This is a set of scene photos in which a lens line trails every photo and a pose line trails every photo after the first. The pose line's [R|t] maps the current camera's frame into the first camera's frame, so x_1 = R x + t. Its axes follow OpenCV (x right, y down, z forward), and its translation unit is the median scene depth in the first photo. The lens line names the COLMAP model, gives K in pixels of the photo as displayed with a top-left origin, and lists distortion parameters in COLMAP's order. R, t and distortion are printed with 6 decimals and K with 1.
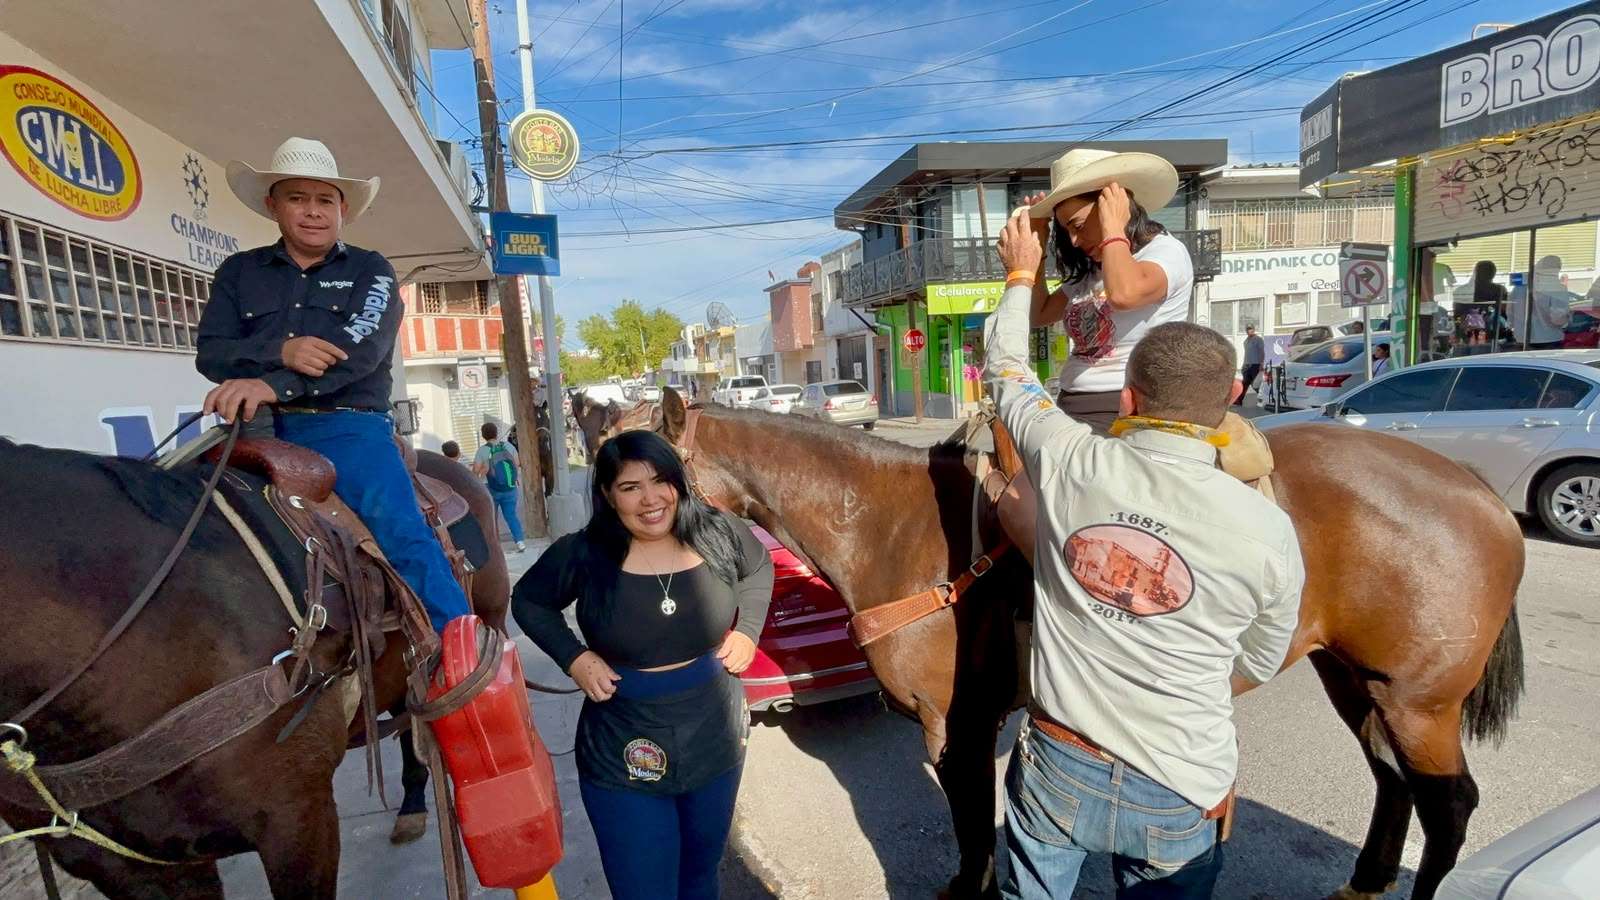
lens RADIAL K [[745.4, 0, 798.9], [0, 745.4, 449.3], [0, 0, 1]] dist [0.000219, 0.000008]
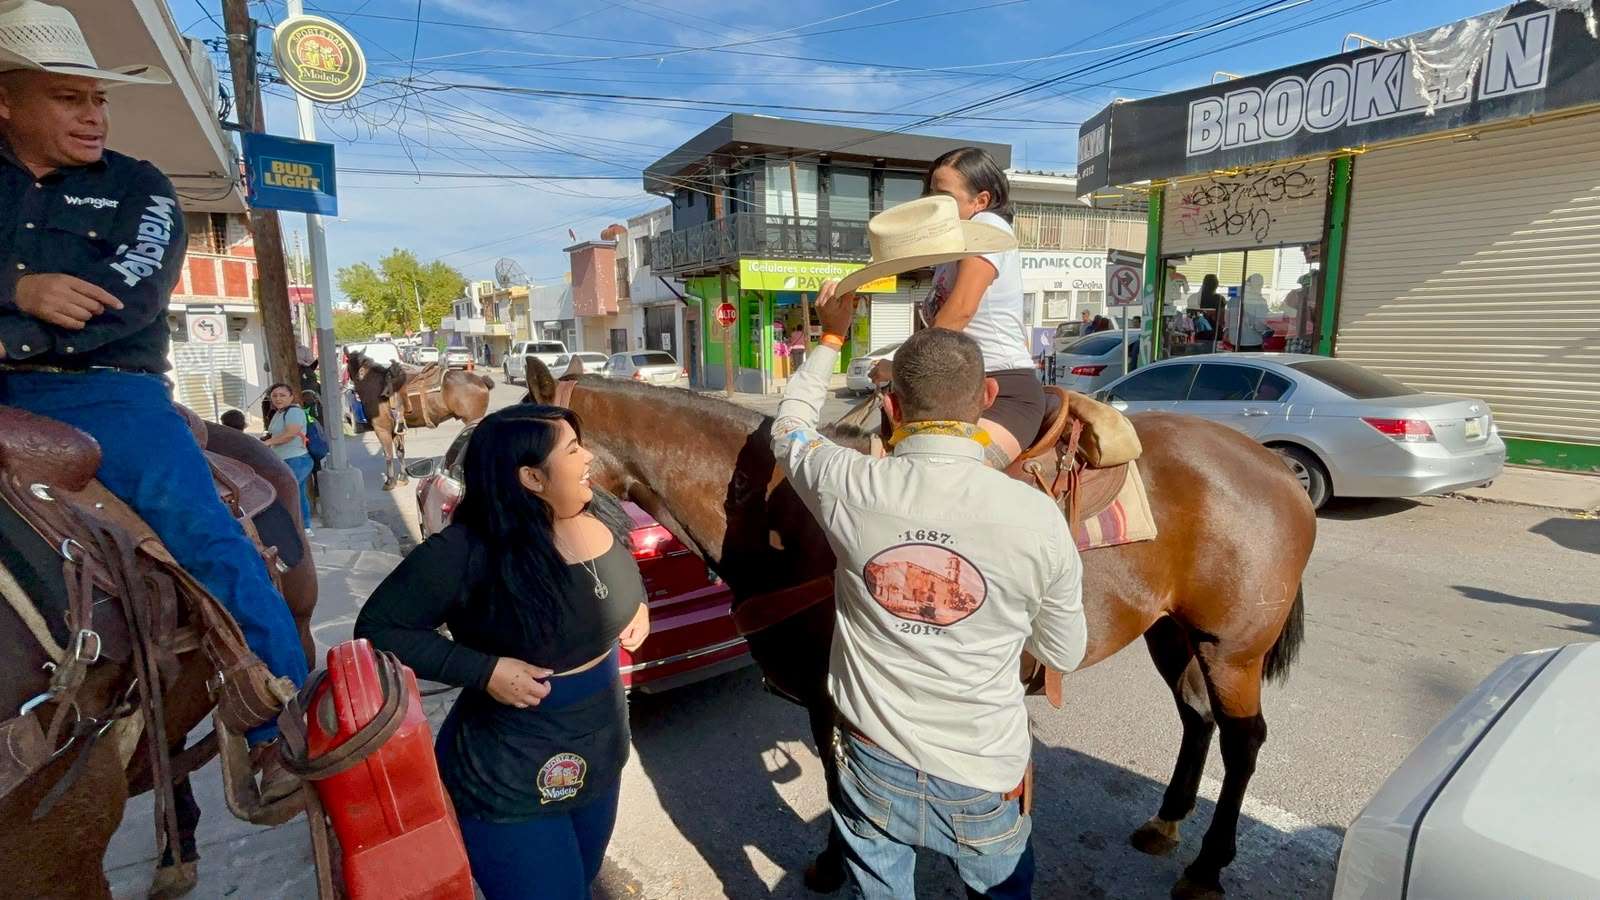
lens RADIAL K [[745.4, 0, 798.9], [0, 745.4, 449.3], [0, 0, 1]] dist [0.000219, 0.000008]
pose [[0.964631, 0.008898, 0.263452, -0.024139], [-0.018645, 0.999230, 0.034520, -0.002243], [-0.262942, -0.038211, 0.964055, 0.013874]]
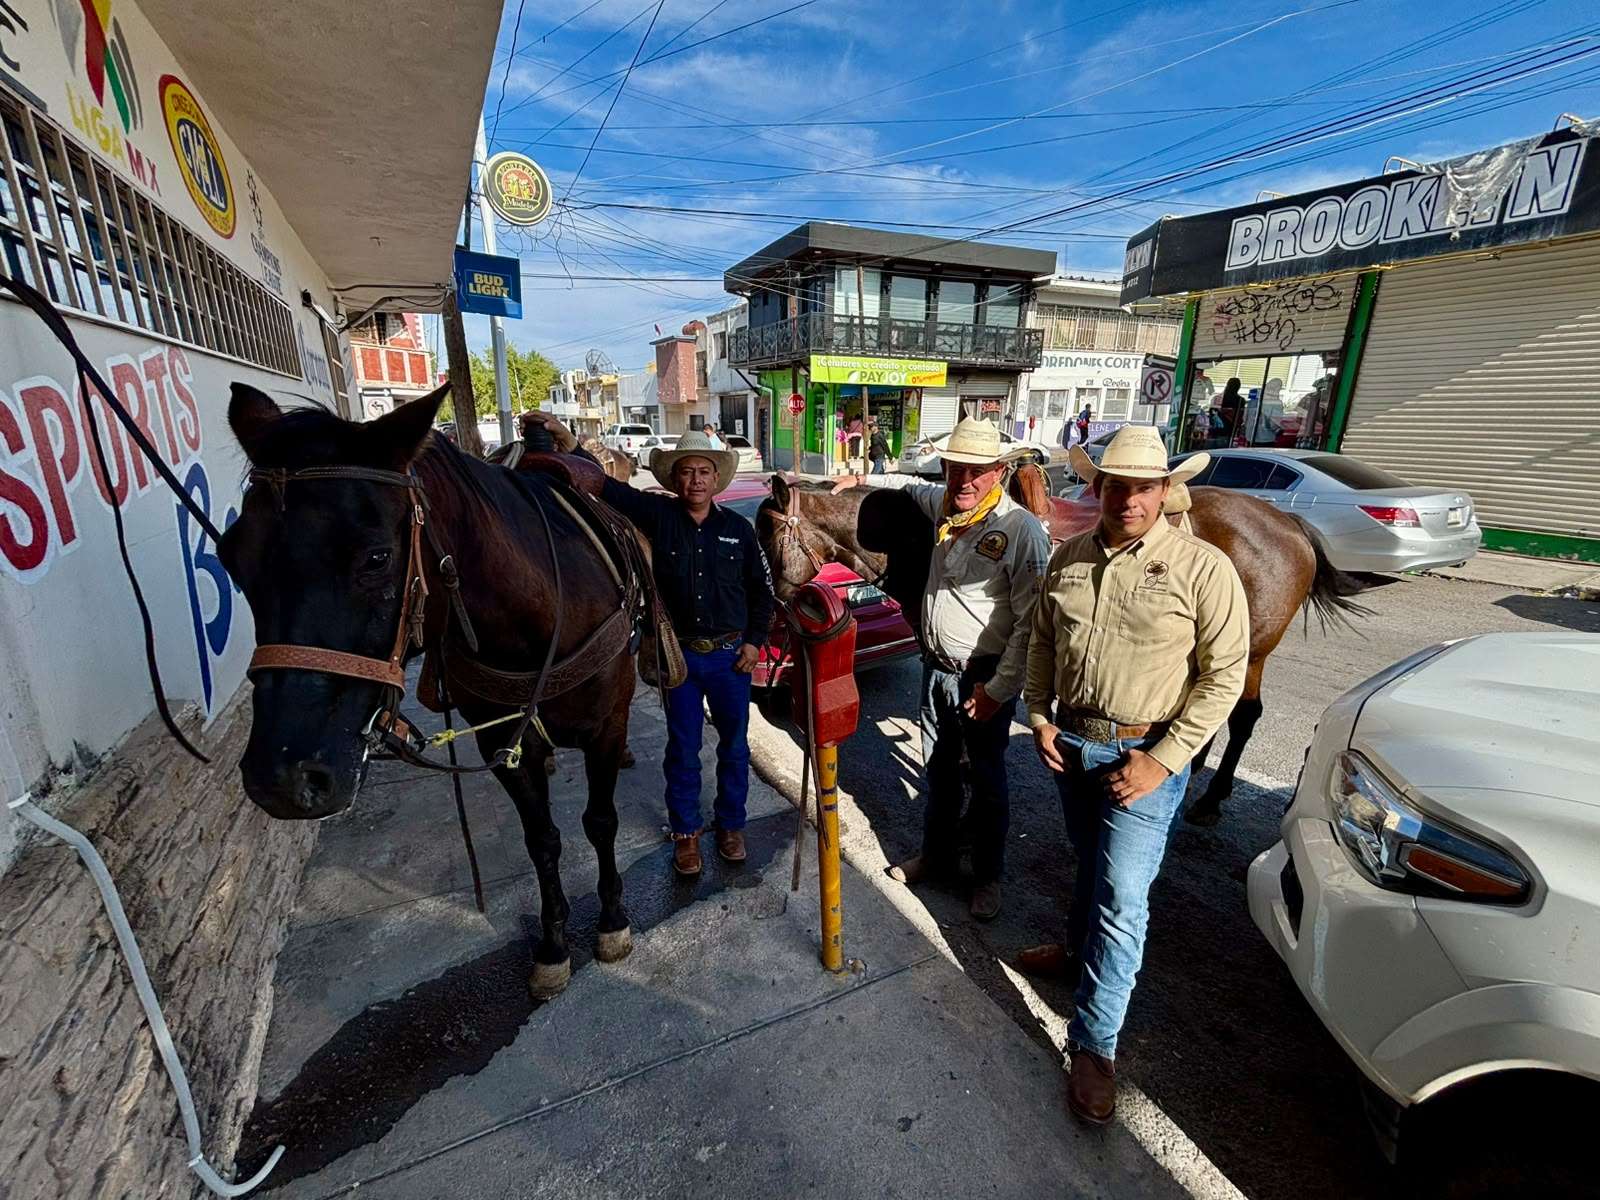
lens RADIAL K [[648.6, 0, 800.0], [0, 648.6, 600.0], [0, 0, 1]] dist [-0.008604, 0.006051]
pose [[0.977829, 0.014096, 0.208930, -0.092264], [-0.046446, 0.987480, 0.150754, 0.006373], [-0.204189, -0.157116, 0.966241, -0.038895]]
